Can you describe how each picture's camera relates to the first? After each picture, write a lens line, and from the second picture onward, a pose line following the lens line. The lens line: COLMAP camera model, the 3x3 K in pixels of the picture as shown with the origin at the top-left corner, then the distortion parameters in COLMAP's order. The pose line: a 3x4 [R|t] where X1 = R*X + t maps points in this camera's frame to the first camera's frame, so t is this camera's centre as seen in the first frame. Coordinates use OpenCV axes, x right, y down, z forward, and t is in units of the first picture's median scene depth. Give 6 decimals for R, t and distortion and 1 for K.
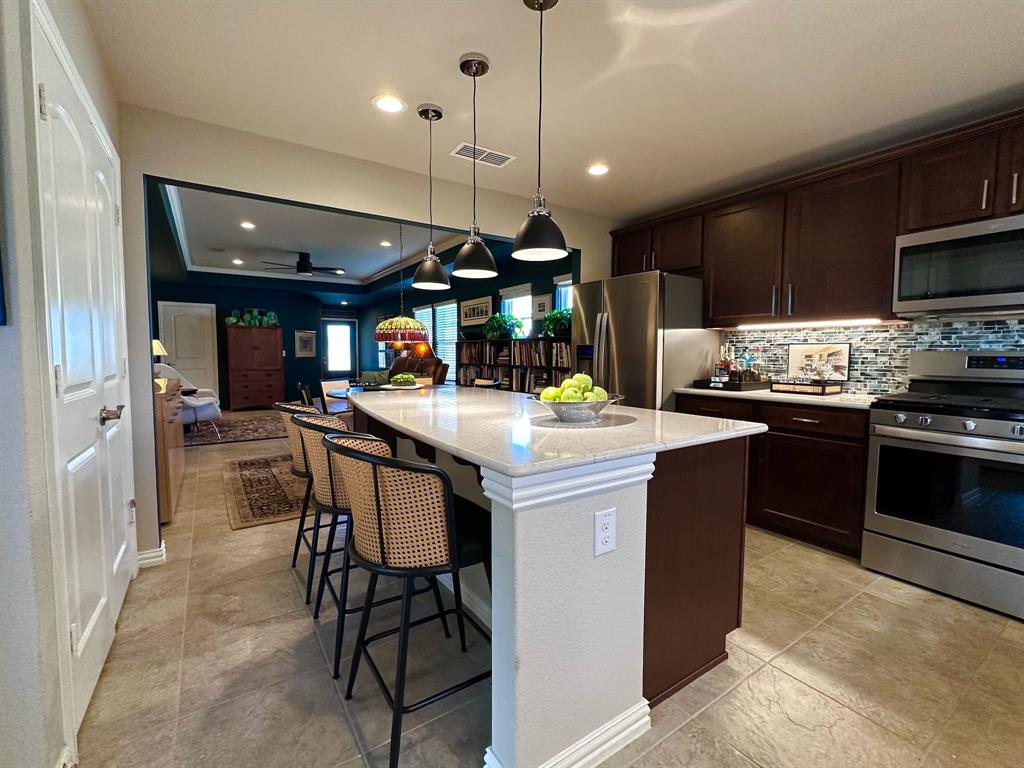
lens RADIAL K [[446.7, 0, 504.9], [0, 446.7, 384.6], [0, 0, 1]] dist [-0.007481, 0.000634]
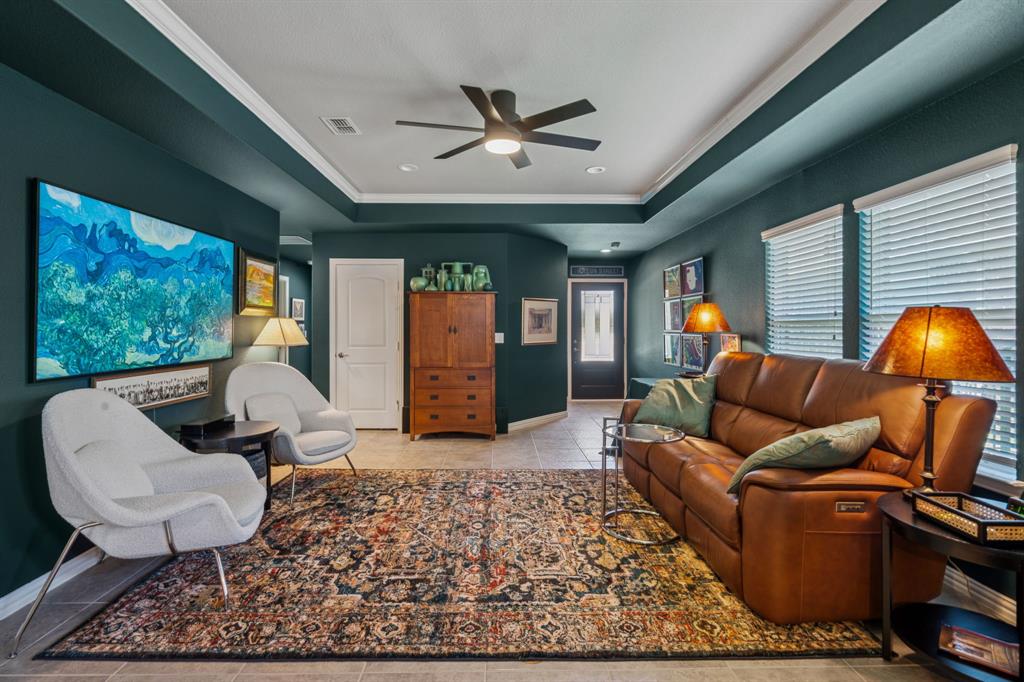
lens RADIAL K [[467.4, 0, 500.5], [0, 467.4, 330.6], [0, 0, 1]] dist [-0.004605, 0.001560]
pose [[0.839367, -0.000010, -0.543566, -0.221628], [-0.035006, 0.997923, -0.054074, -0.060855], [0.542437, 0.064416, 0.837623, 0.644648]]
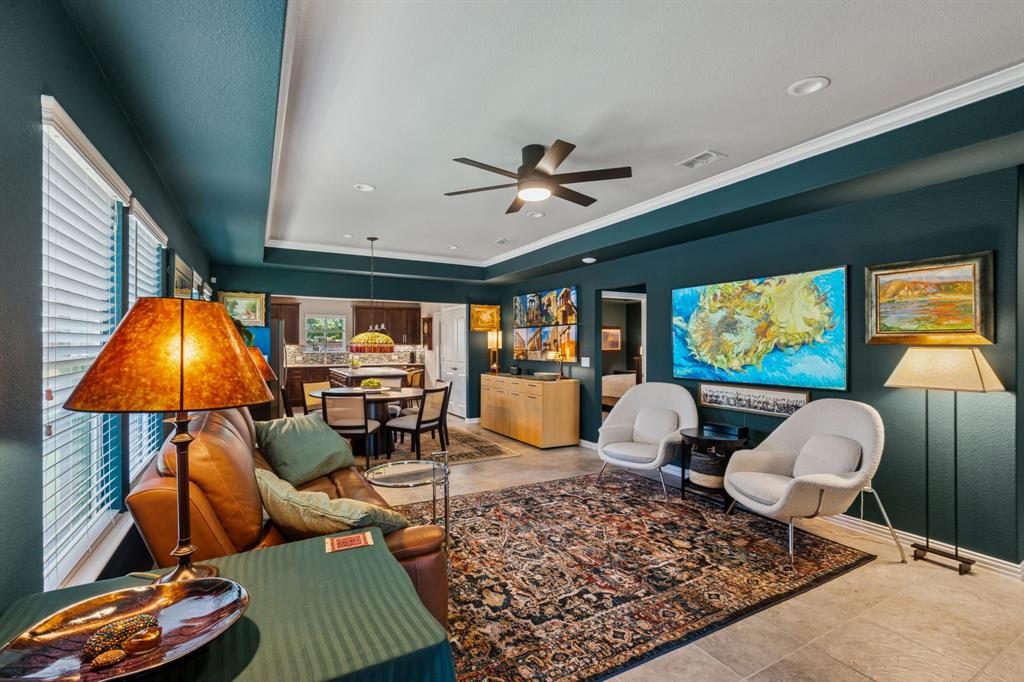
lens RADIAL K [[467.4, 0, 524.4], [0, 467.4, 346.0], [0, 0, 1]] dist [-0.004605, 0.001560]
pose [[-0.998267, -0.003562, 0.058742, -0.453610], [0.000751, 0.997313, 0.073252, -0.130386], [-0.058846, 0.073169, -0.995582, 1.416030]]
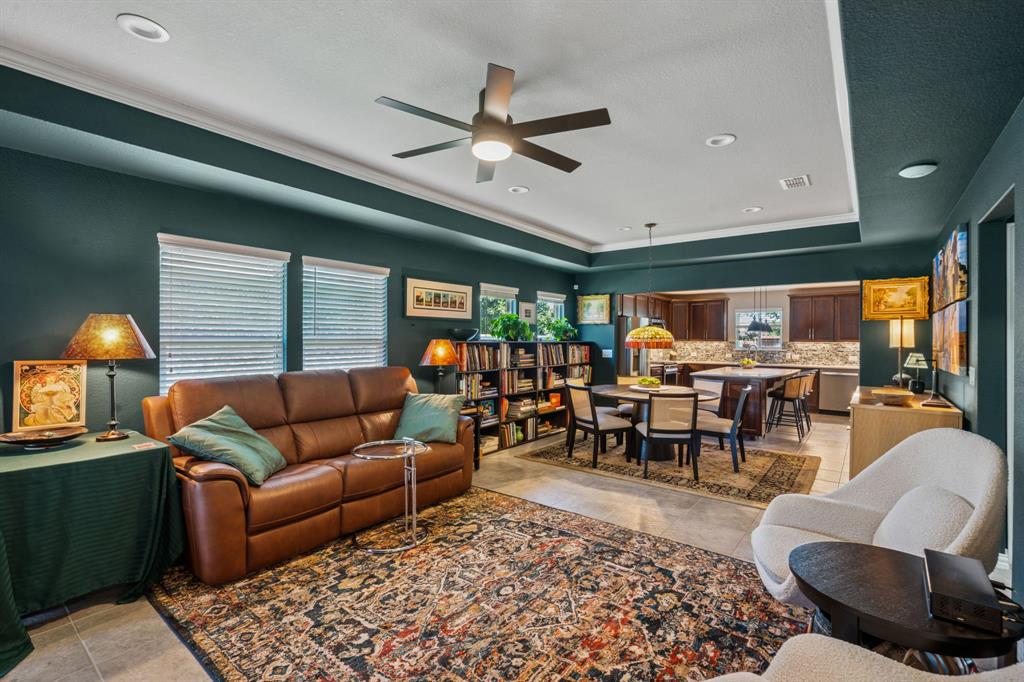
lens RADIAL K [[467.4, 0, 508.3], [0, 467.4, 339.8], [0, 0, 1]] dist [-0.004605, 0.001560]
pose [[-0.313505, -0.004076, 0.949578, -0.780434], [0.057598, 0.998068, 0.023301, -0.104003], [-0.947838, 0.061998, -0.312664, 1.076840]]
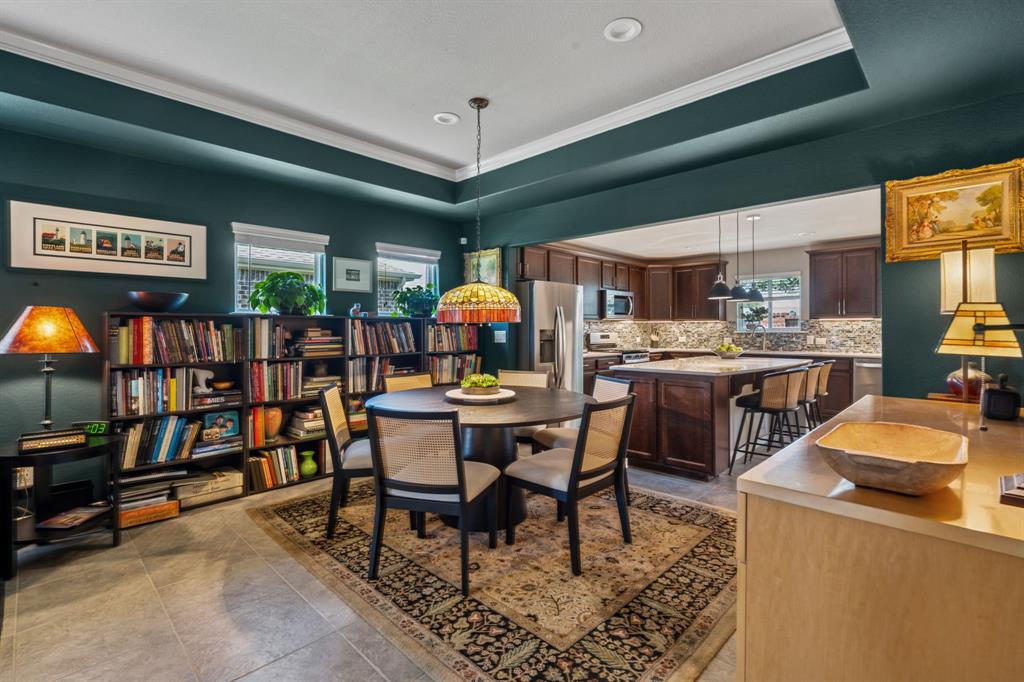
lens RADIAL K [[467.4, 0, 517.5], [0, 467.4, 325.7], [0, 0, 1]] dist [-0.004605, 0.001560]
pose [[-0.211630, 0.007214, 0.977323, -0.557416], [0.068423, 0.997629, 0.007453, -0.058051], [-0.974952, 0.068448, -0.211622, 0.684156]]
